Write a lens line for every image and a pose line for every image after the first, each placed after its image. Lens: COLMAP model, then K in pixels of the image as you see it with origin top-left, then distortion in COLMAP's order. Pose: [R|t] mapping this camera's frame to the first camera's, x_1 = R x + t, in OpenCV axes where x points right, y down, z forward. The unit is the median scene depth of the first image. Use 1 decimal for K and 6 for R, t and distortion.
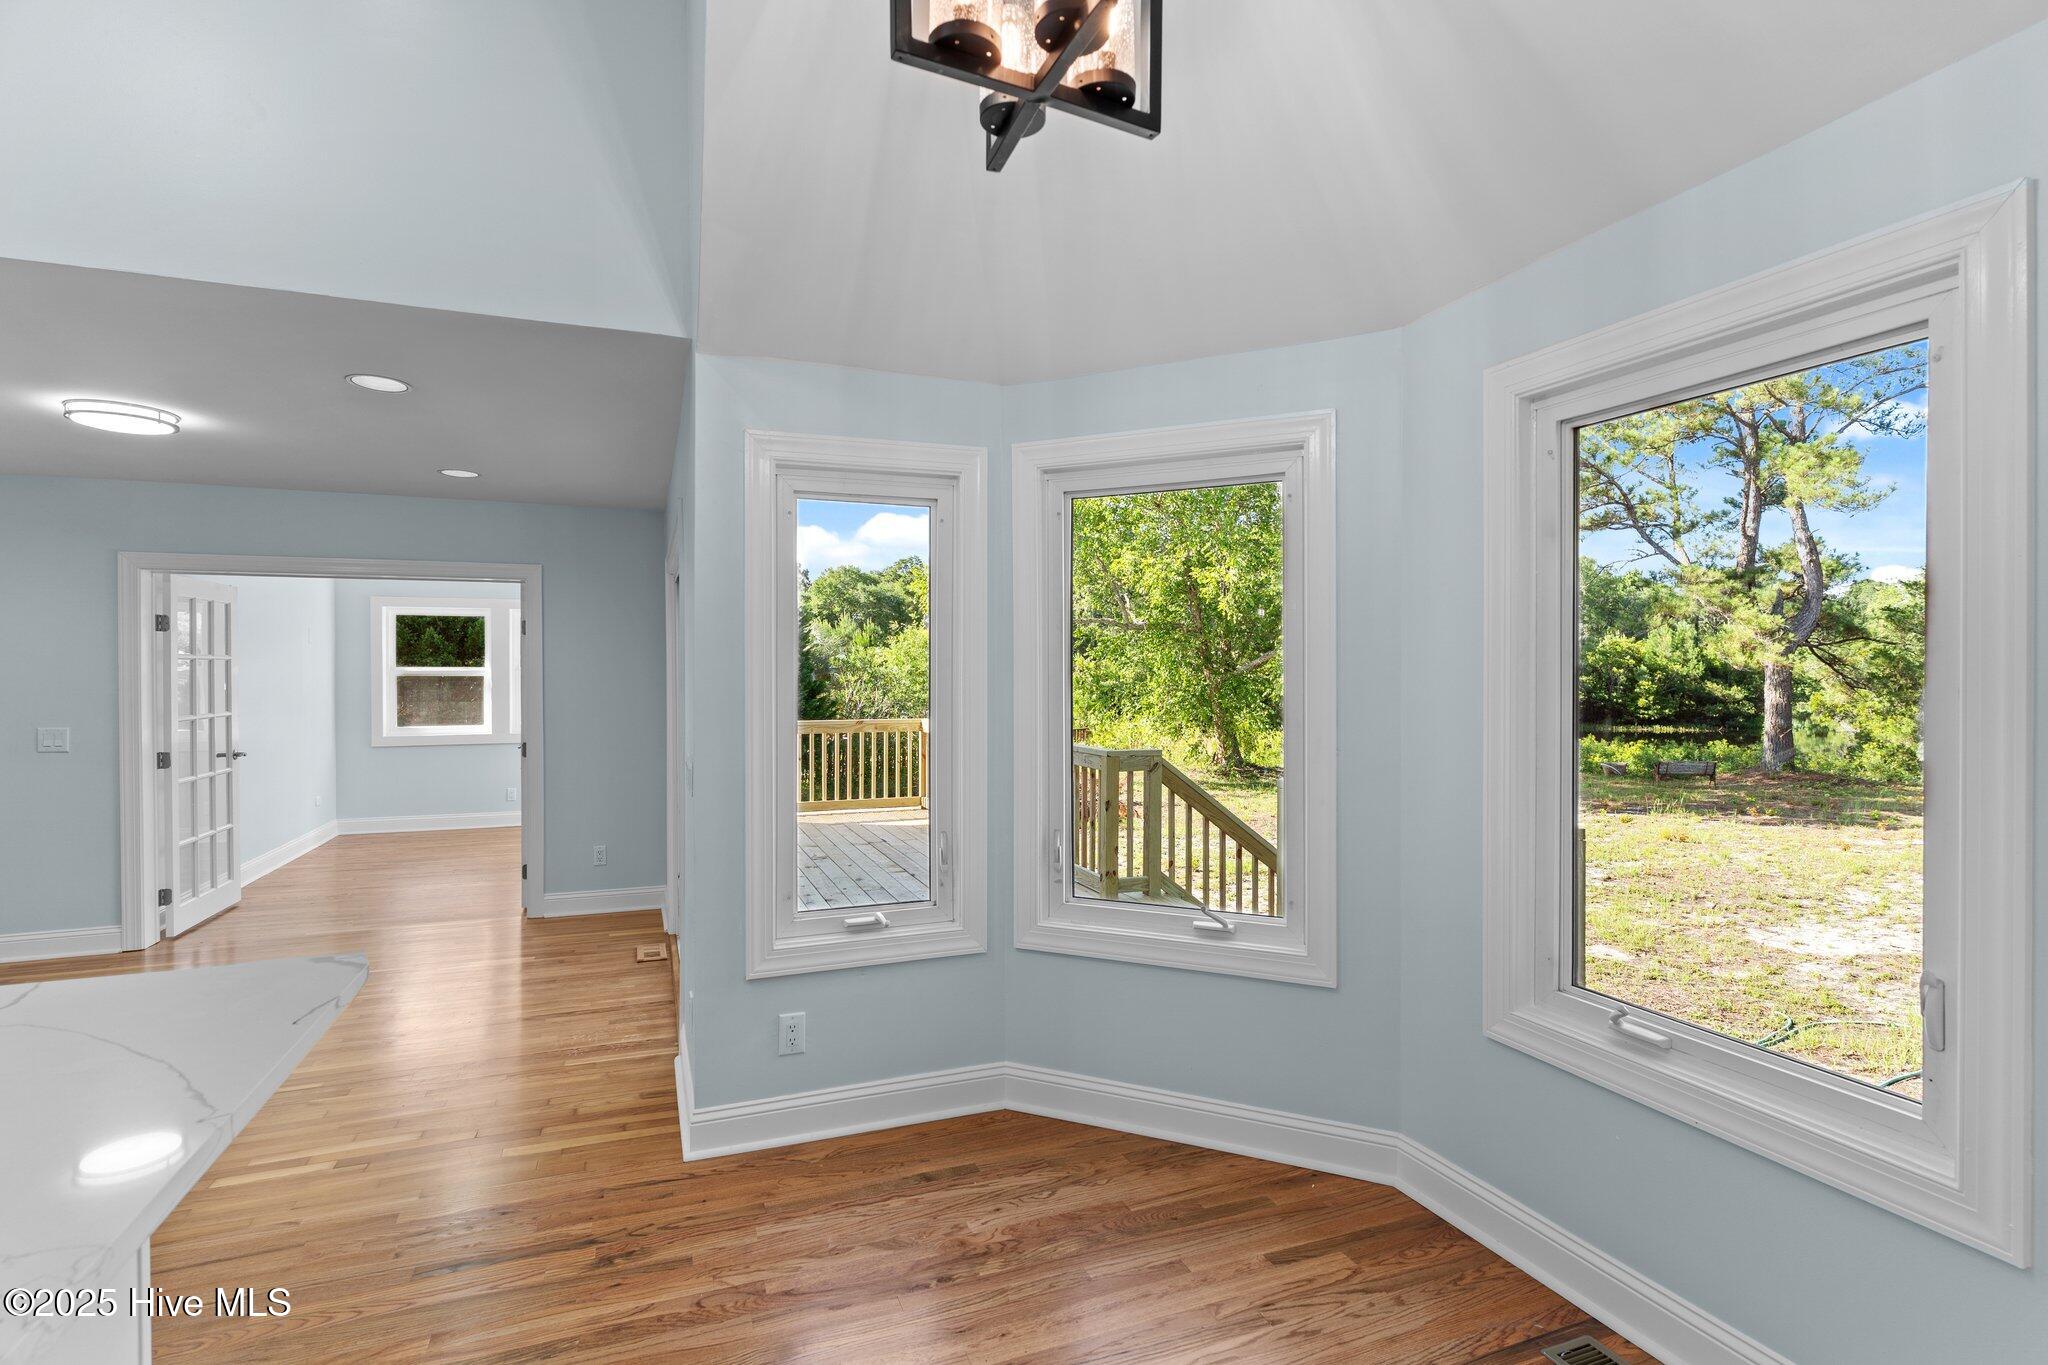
lens RADIAL K [[983.4, 0, 1018.6], [0, 983.4, 677.1], [0, 0, 1]] dist [0.002630, 0.000021]
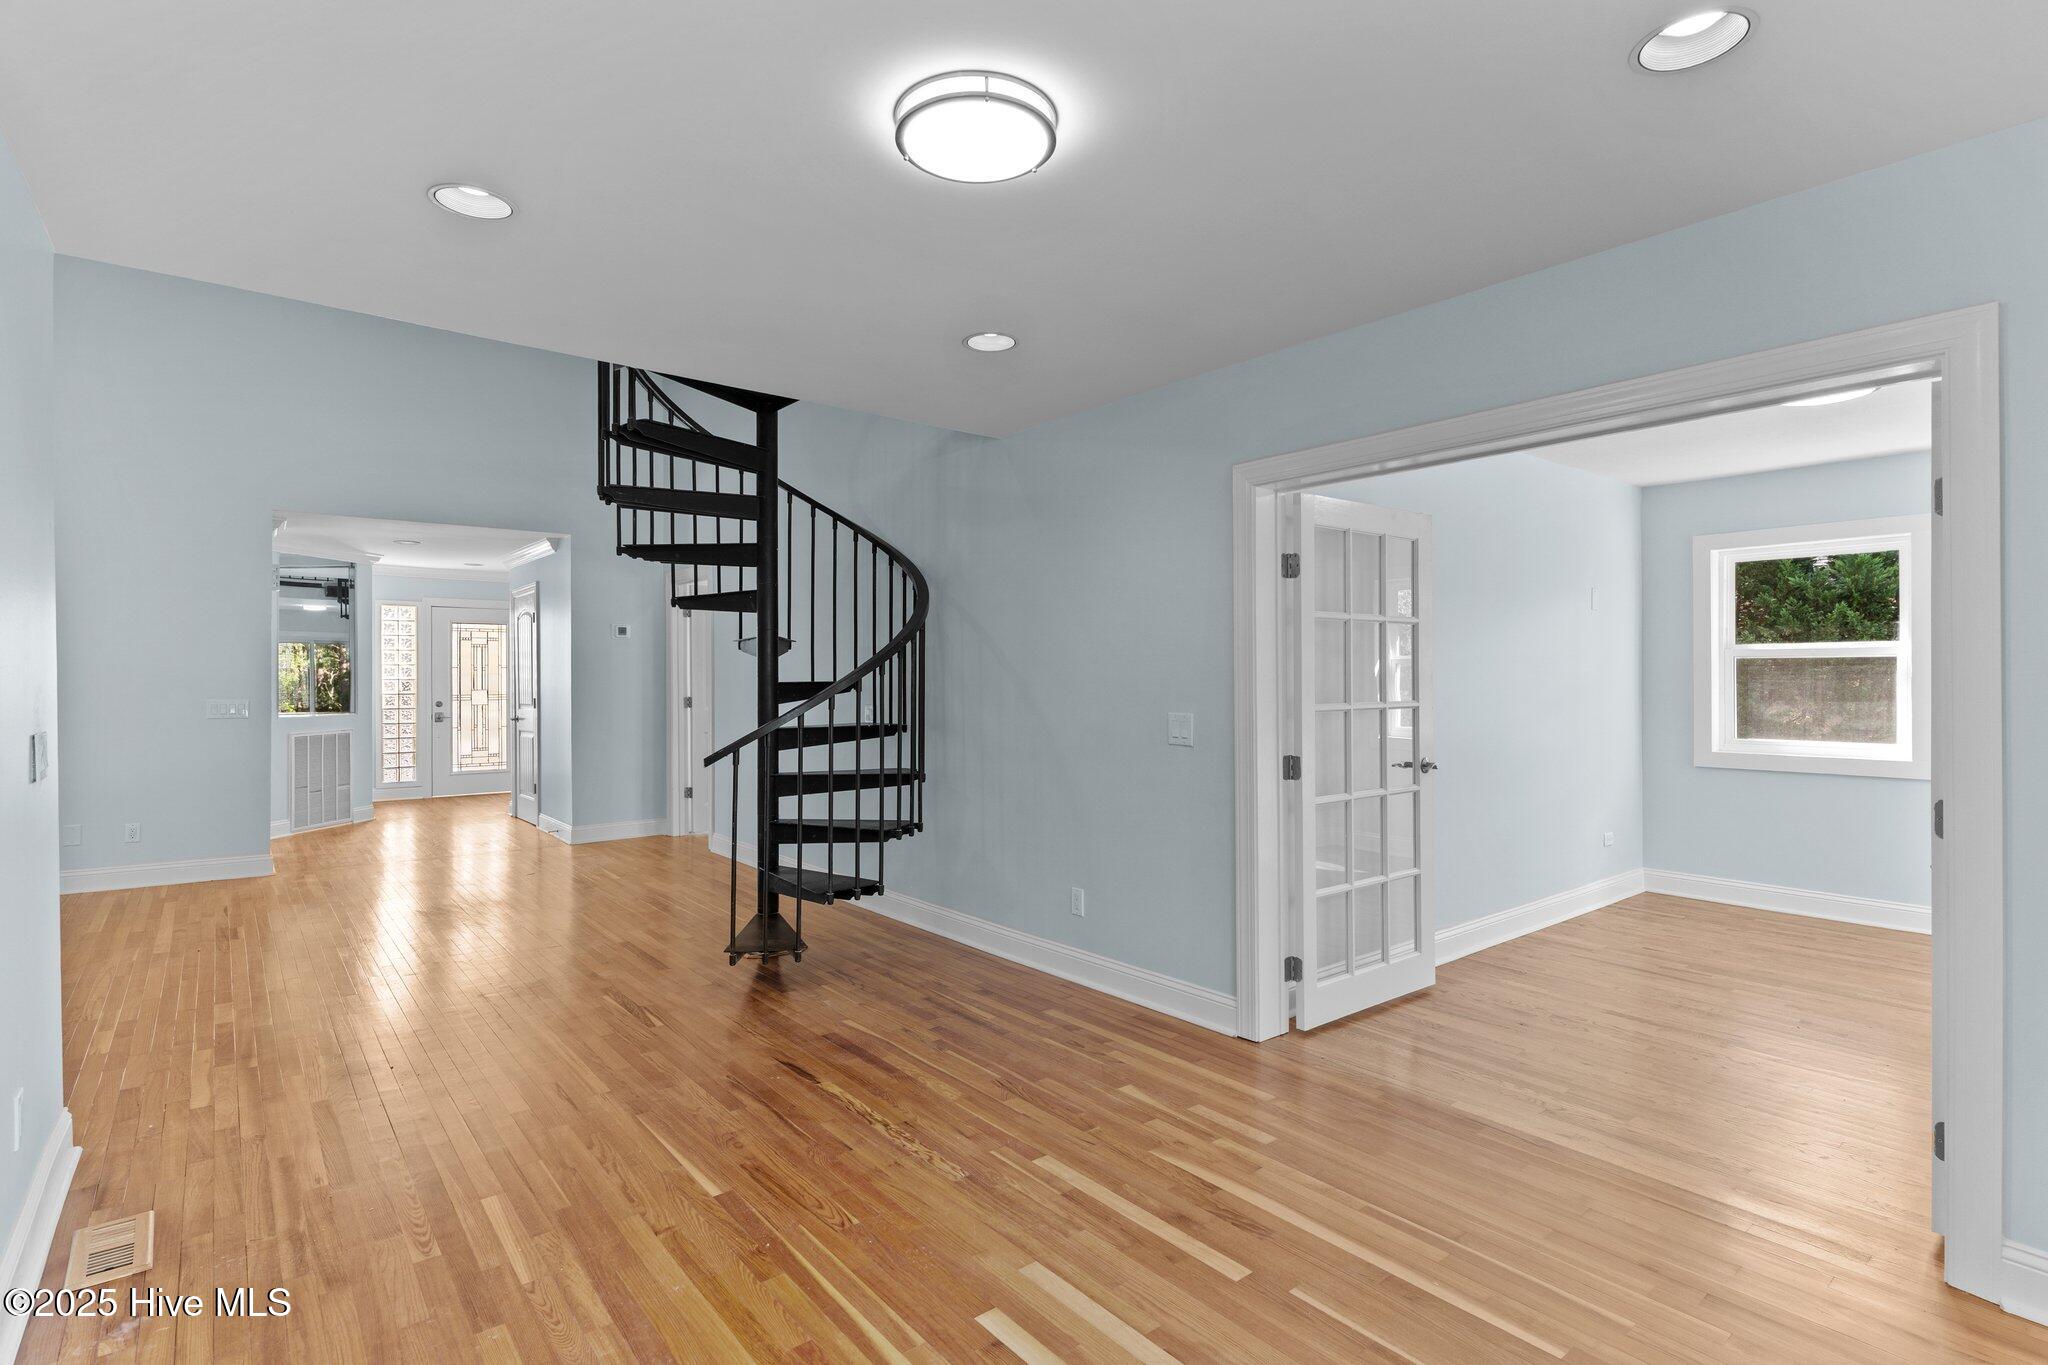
lens RADIAL K [[983.4, 0, 1018.6], [0, 983.4, 677.1], [0, 0, 1]] dist [0.002630, 0.000021]
pose [[0.303100, 0.000312, -0.952959, -0.275261], [-0.004046, 0.999991, -0.000960, 0.022890], [0.952950, 0.004146, 0.303098, 0.608885]]
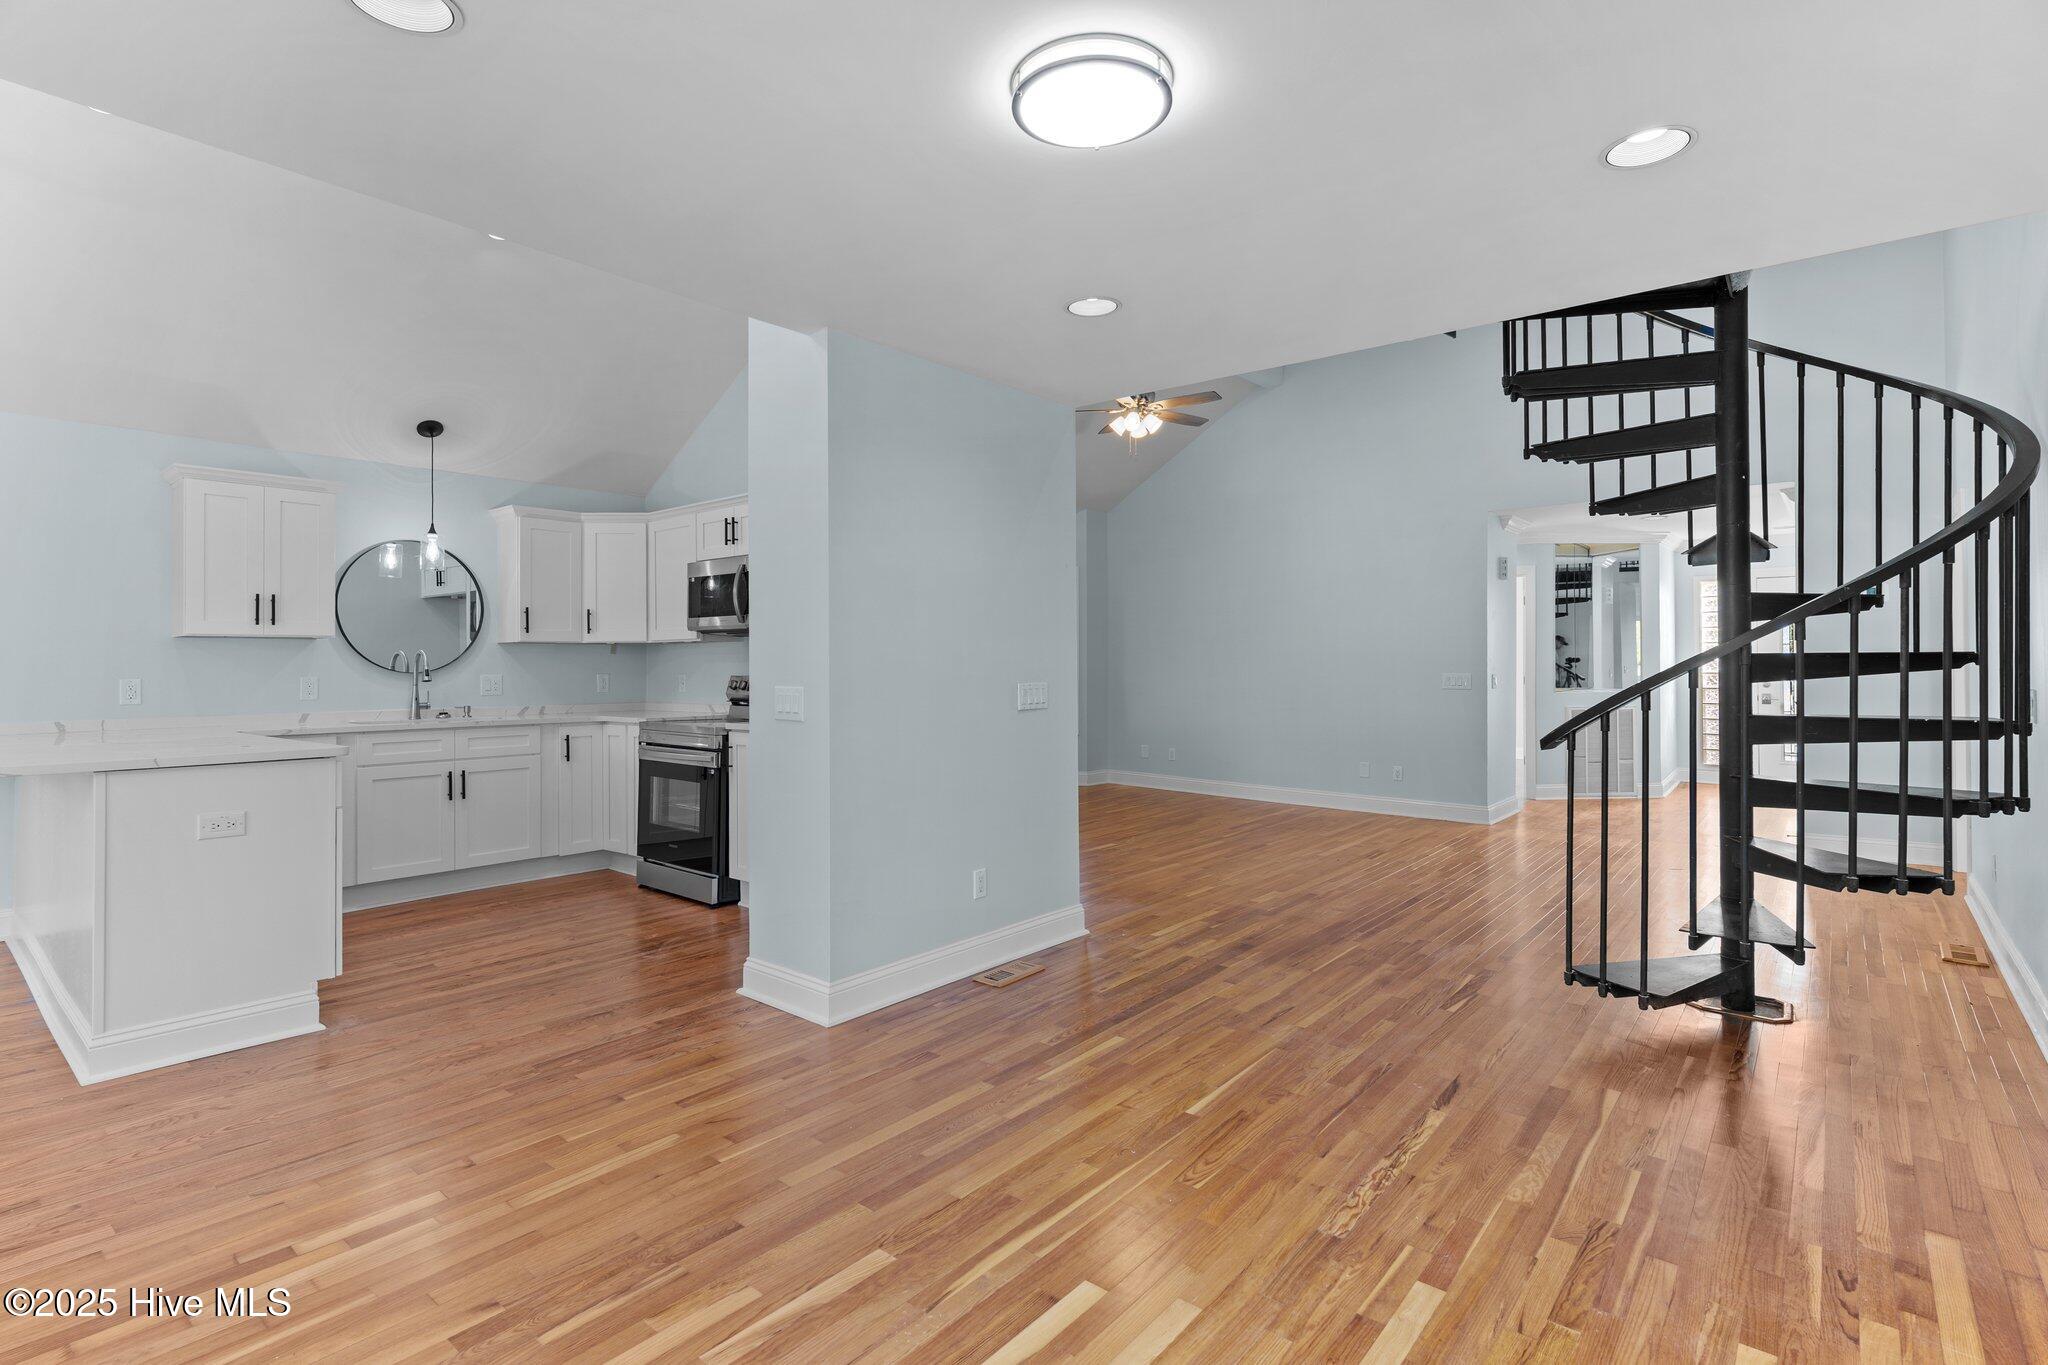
lens RADIAL K [[983.4, 0, 1018.6], [0, 983.4, 677.1], [0, 0, 1]] dist [0.002630, 0.000021]
pose [[-0.872449, 0.009642, -0.488611, -0.433884], [0.001621, 0.999857, 0.016838, 0.029660], [0.488703, 0.013899, -0.872339, 1.021369]]
